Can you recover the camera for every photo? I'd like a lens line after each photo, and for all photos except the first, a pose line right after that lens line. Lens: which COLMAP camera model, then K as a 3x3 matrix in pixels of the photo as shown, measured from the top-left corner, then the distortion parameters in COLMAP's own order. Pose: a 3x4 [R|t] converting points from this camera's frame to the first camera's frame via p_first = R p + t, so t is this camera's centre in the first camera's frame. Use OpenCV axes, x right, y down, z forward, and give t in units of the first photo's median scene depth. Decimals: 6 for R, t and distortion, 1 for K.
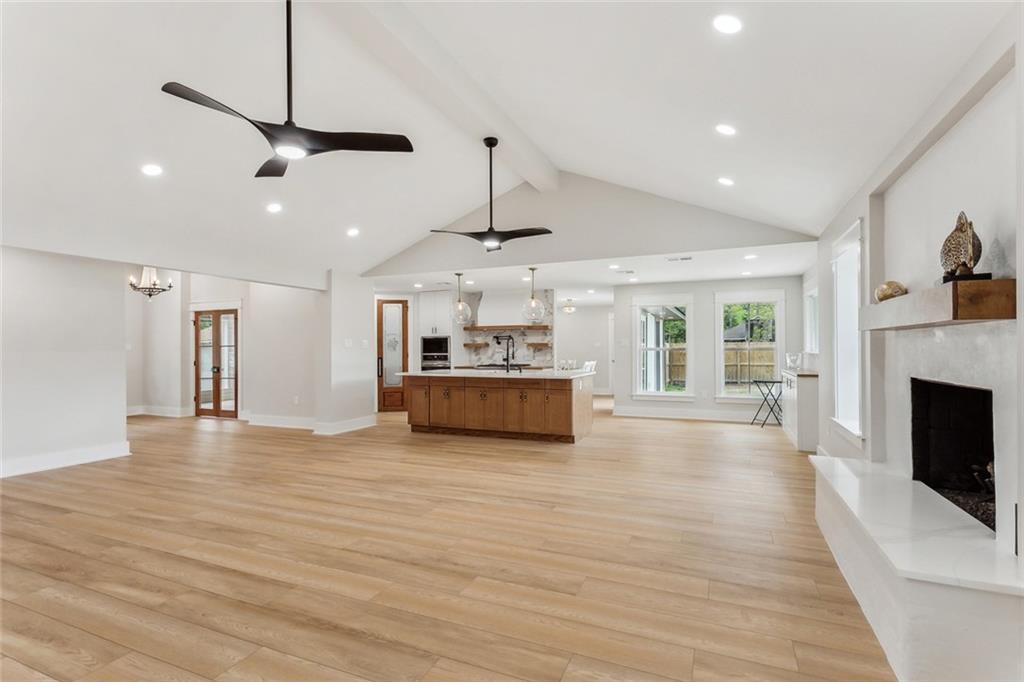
lens RADIAL K [[498.8, 0, 503.9], [0, 498.8, 346.4], [0, 0, 1]] dist [-0.000835, 0.001192]
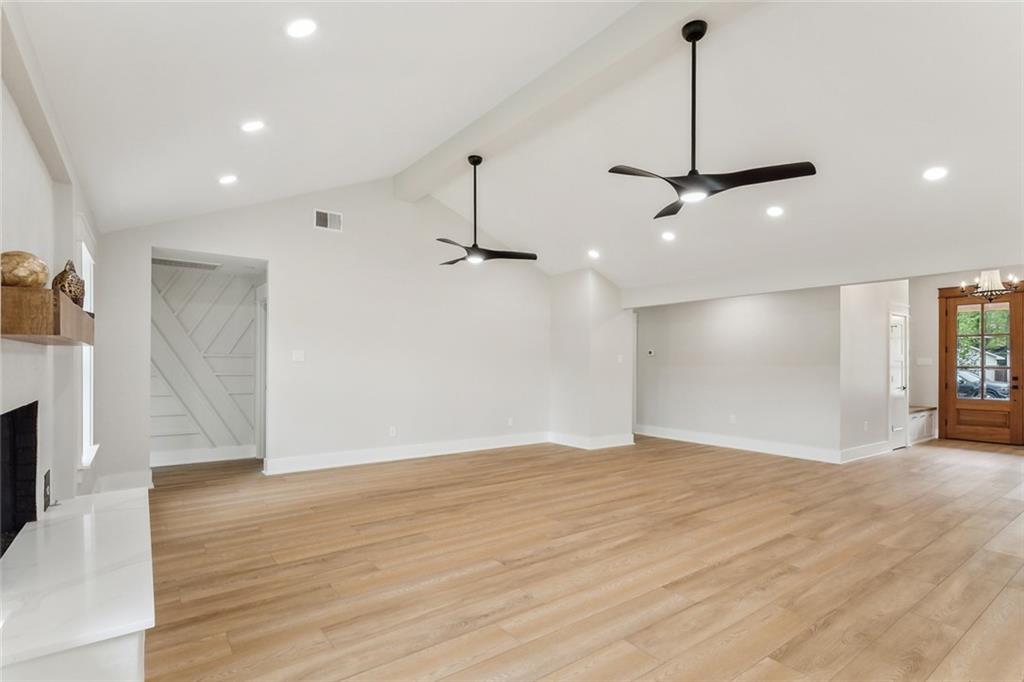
lens RADIAL K [[498.8, 0, 511.7], [0, 498.8, 350.2], [0, 0, 1]] dist [-0.000835, 0.001192]
pose [[-0.494672, -0.018303, -0.868887, 0.396448], [0.000451, 0.999773, -0.021317, -0.002248], [0.869080, -0.010937, -0.494551, 0.701654]]
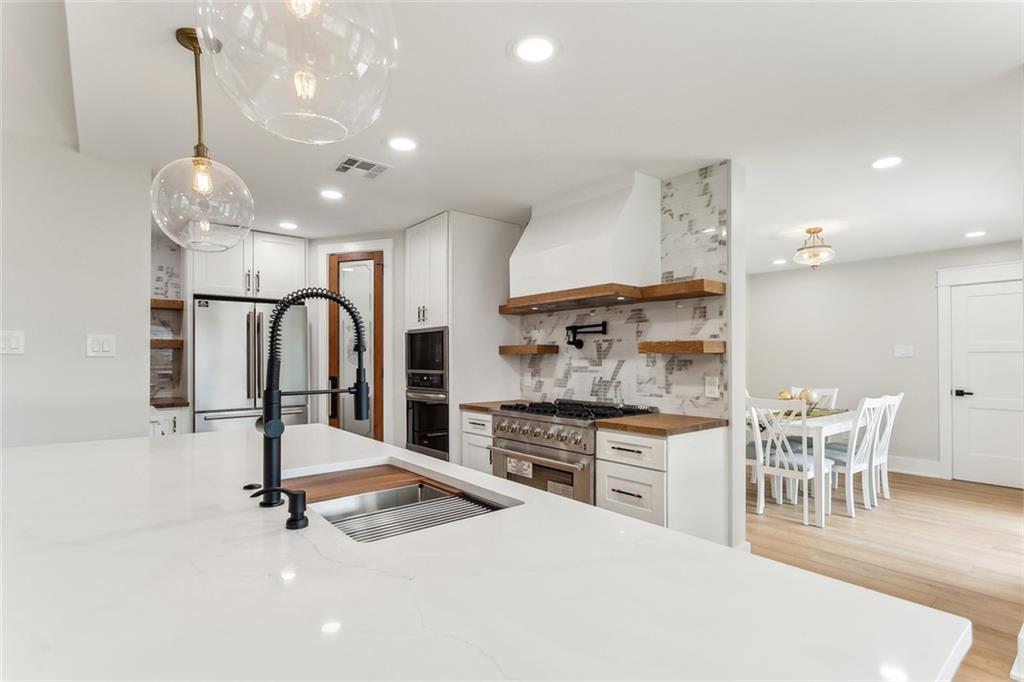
lens RADIAL K [[498.8, 0, 511.8], [0, 498.8, 354.0], [0, 0, 1]] dist [-0.000835, 0.001192]
pose [[0.893925, -0.000261, -0.448217, 0.141183], [-0.002372, 0.999983, -0.005314, 0.003512], [0.448211, 0.005814, 0.893909, 0.820404]]
